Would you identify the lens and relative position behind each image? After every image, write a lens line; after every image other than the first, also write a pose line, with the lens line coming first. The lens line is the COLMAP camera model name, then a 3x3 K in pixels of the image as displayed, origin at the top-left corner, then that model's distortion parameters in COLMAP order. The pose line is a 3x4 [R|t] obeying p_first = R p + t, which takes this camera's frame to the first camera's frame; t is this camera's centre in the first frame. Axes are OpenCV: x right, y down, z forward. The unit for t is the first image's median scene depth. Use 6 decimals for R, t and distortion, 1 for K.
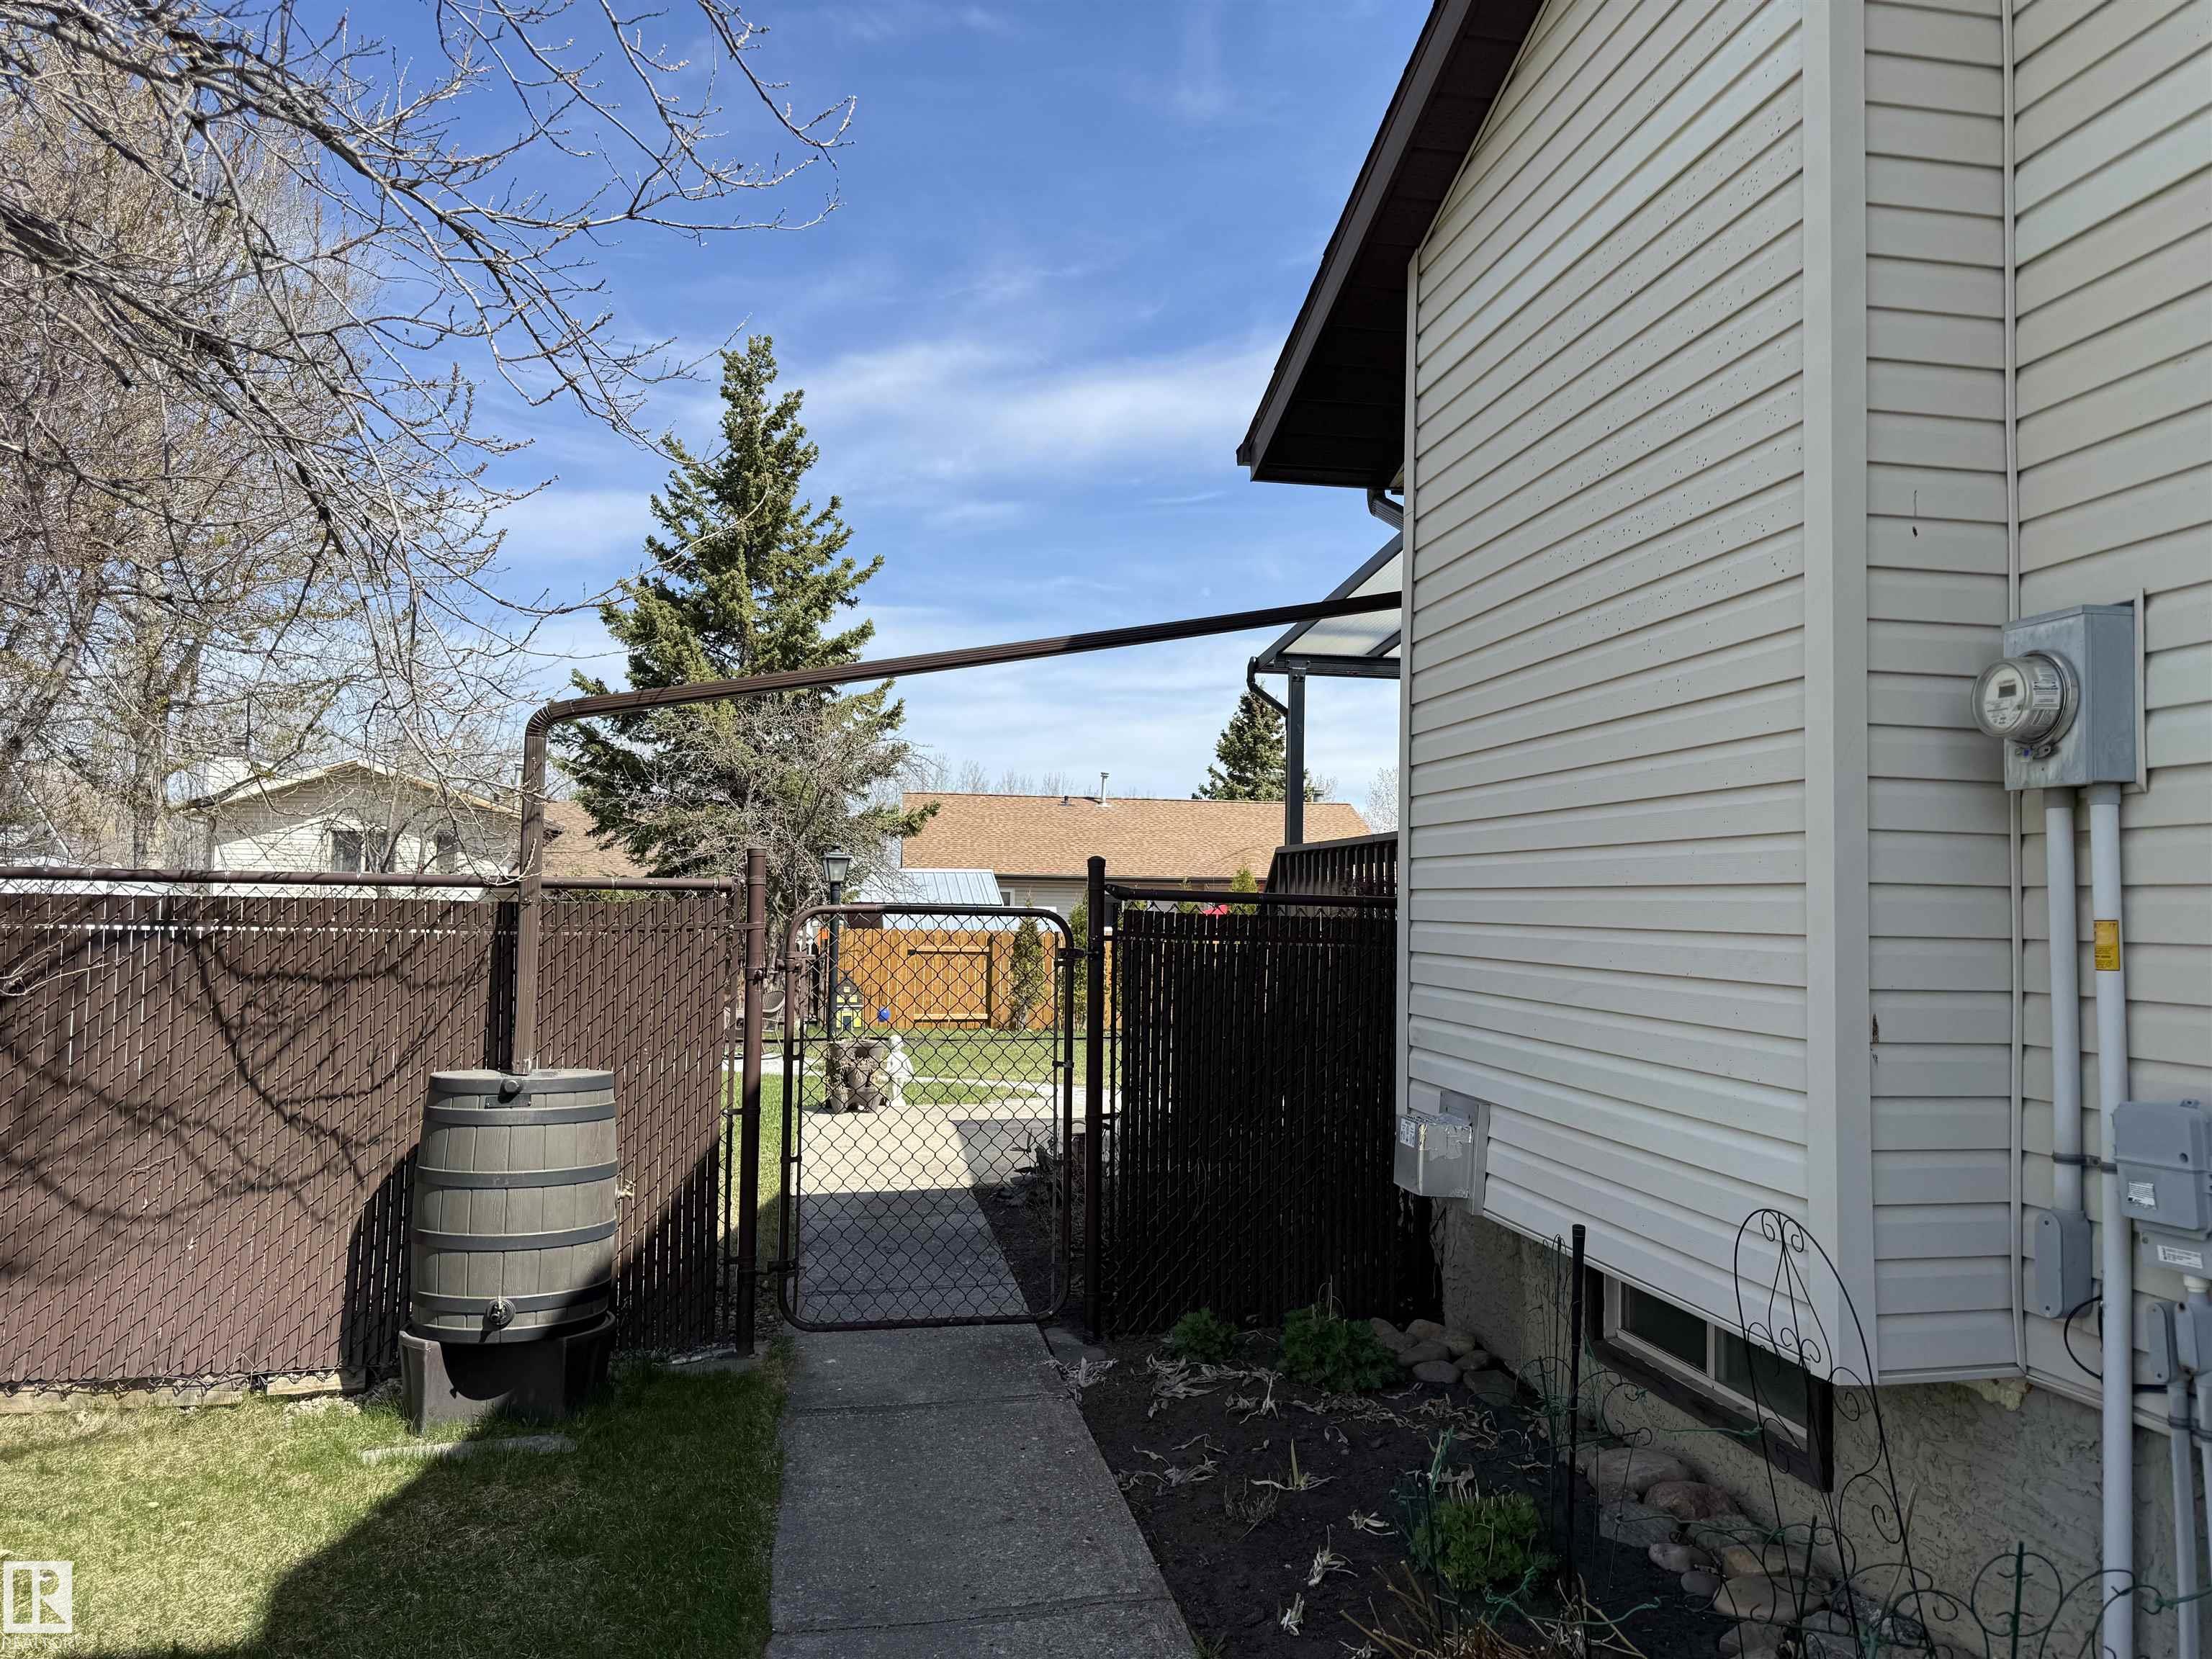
lens RADIAL K [[1510.7, 0, 1124.8], [0, 1510.7, 871.2], [0, 0, 1]] dist [0.030560, -0.058281]
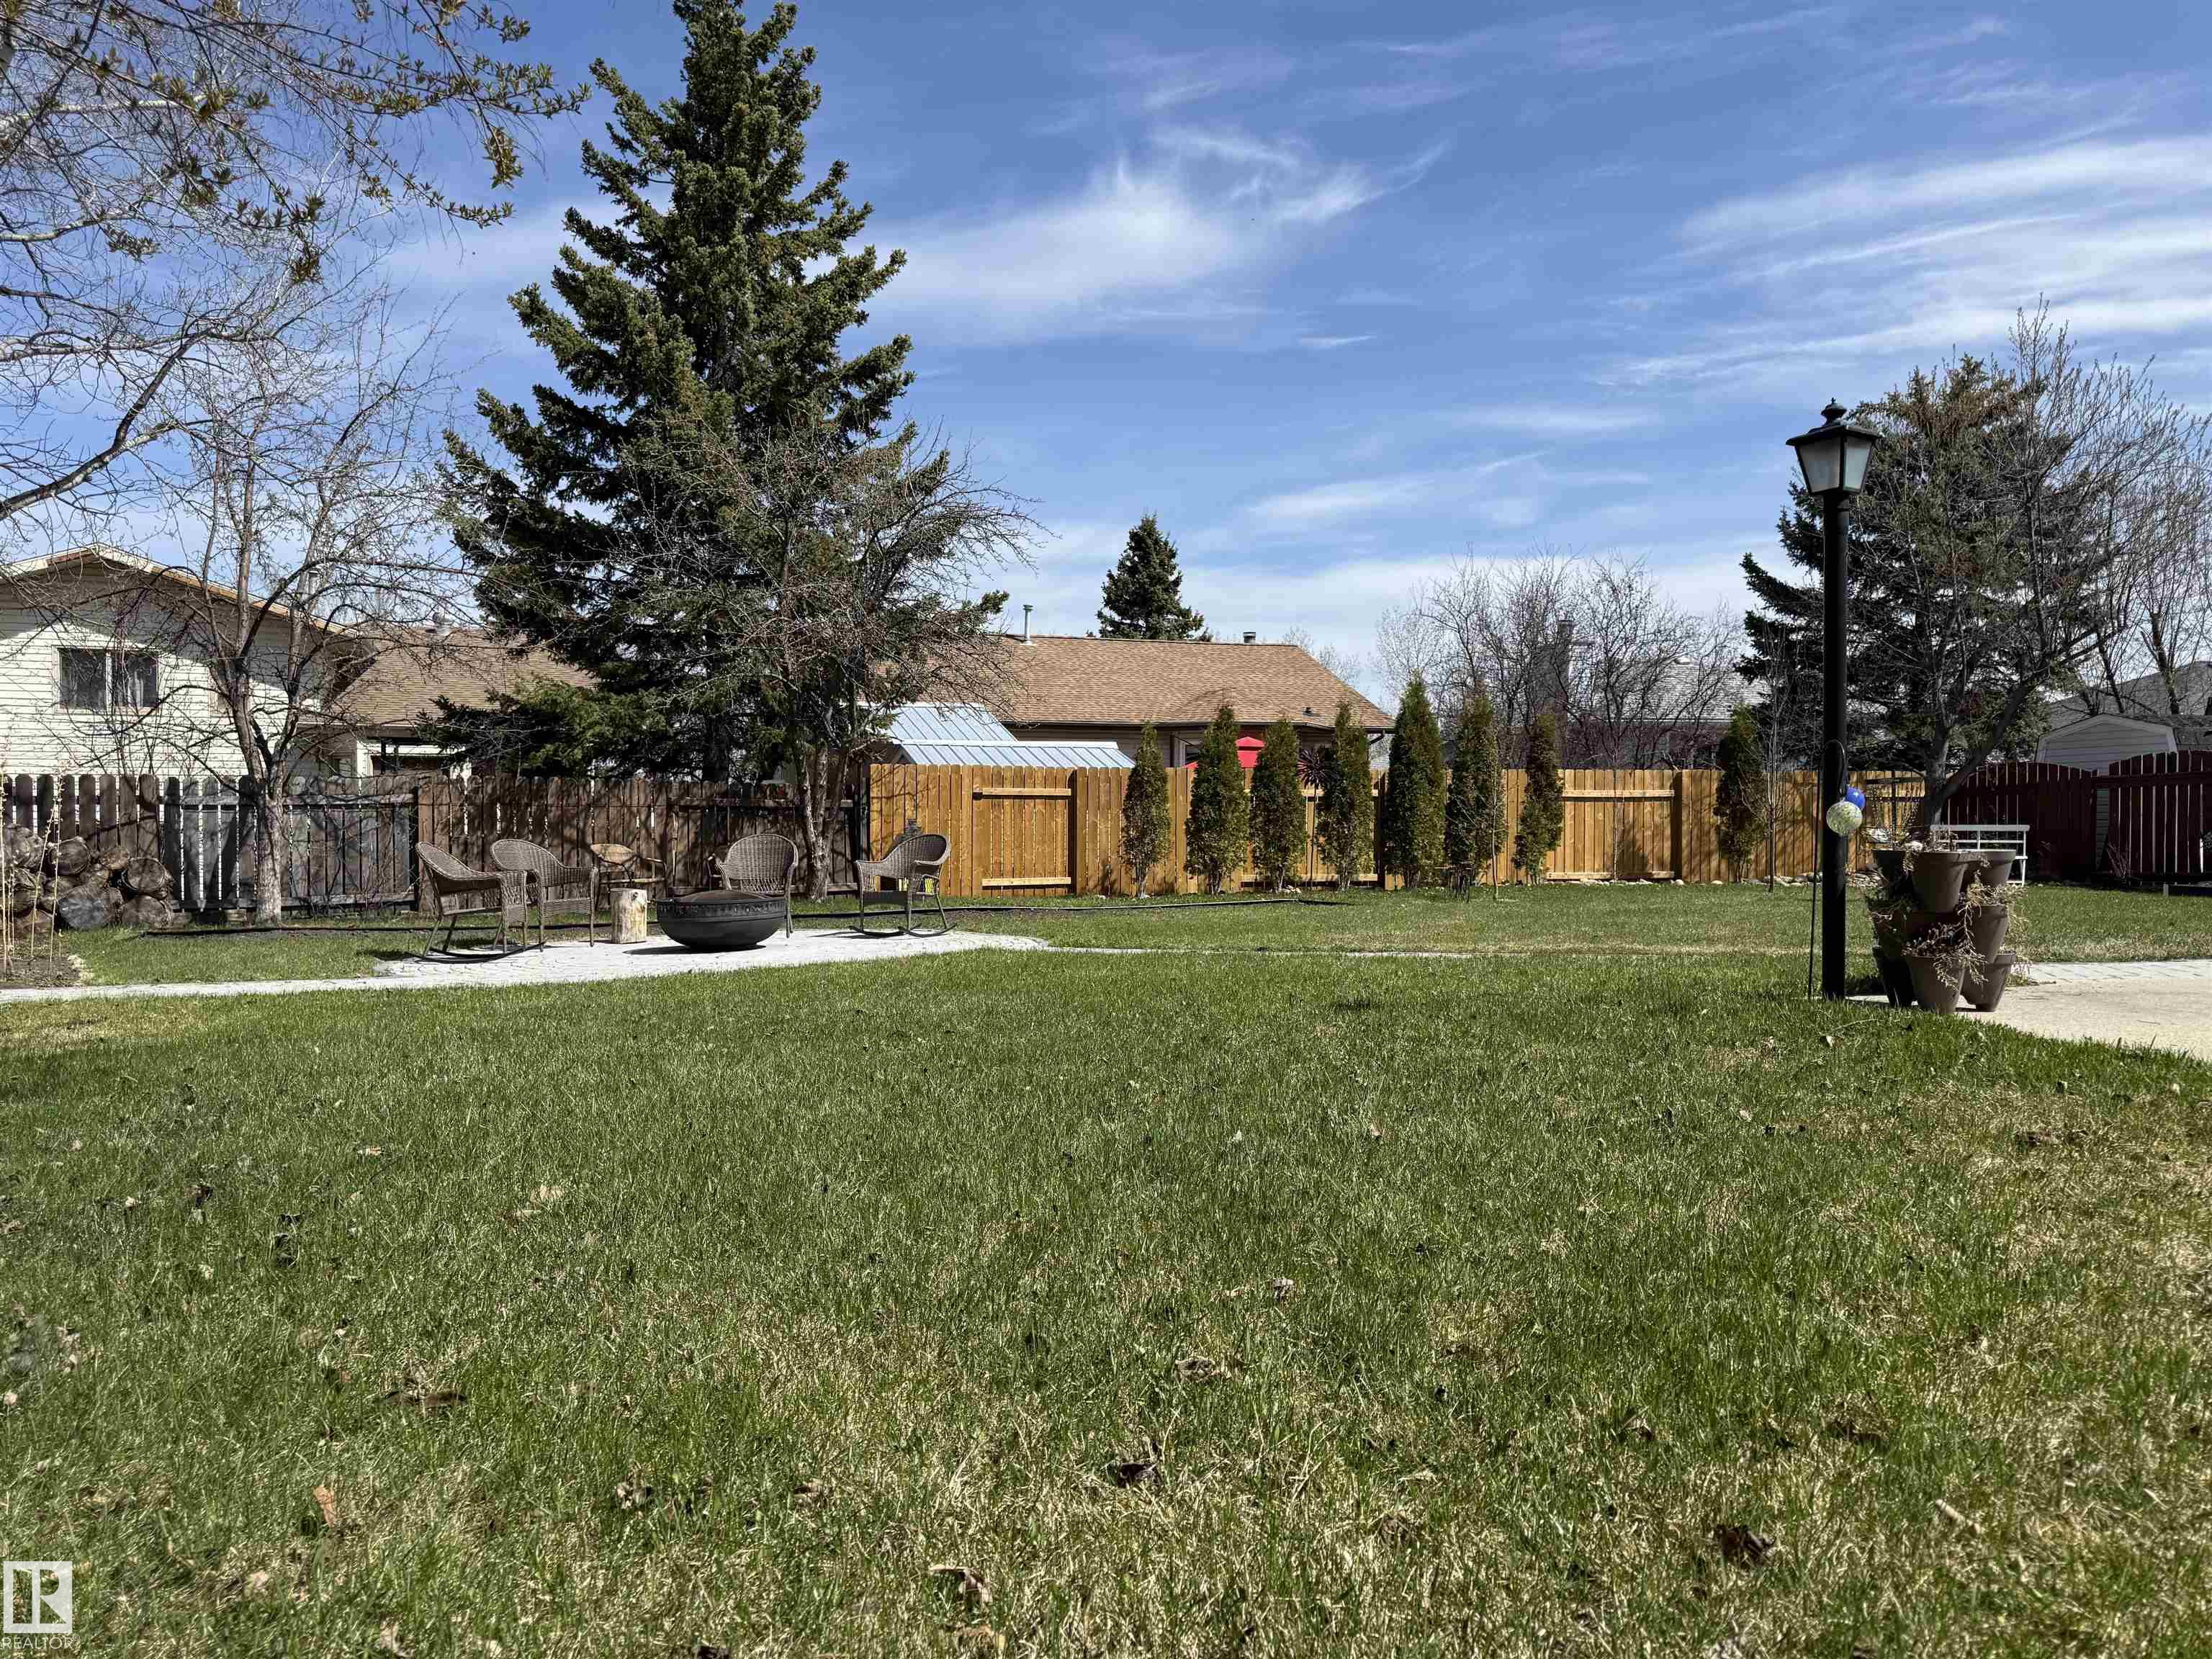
lens RADIAL K [[1510.7, 0, 1065.6], [0, 1510.7, 859.3], [0, 0, 1]] dist [0.030560, -0.058281]
pose [[0.986823, -0.020684, 0.160474, -0.212315], [0.010721, 0.997975, 0.062702, 0.037841], [-0.161446, -0.060155, 0.985046, 0.262295]]
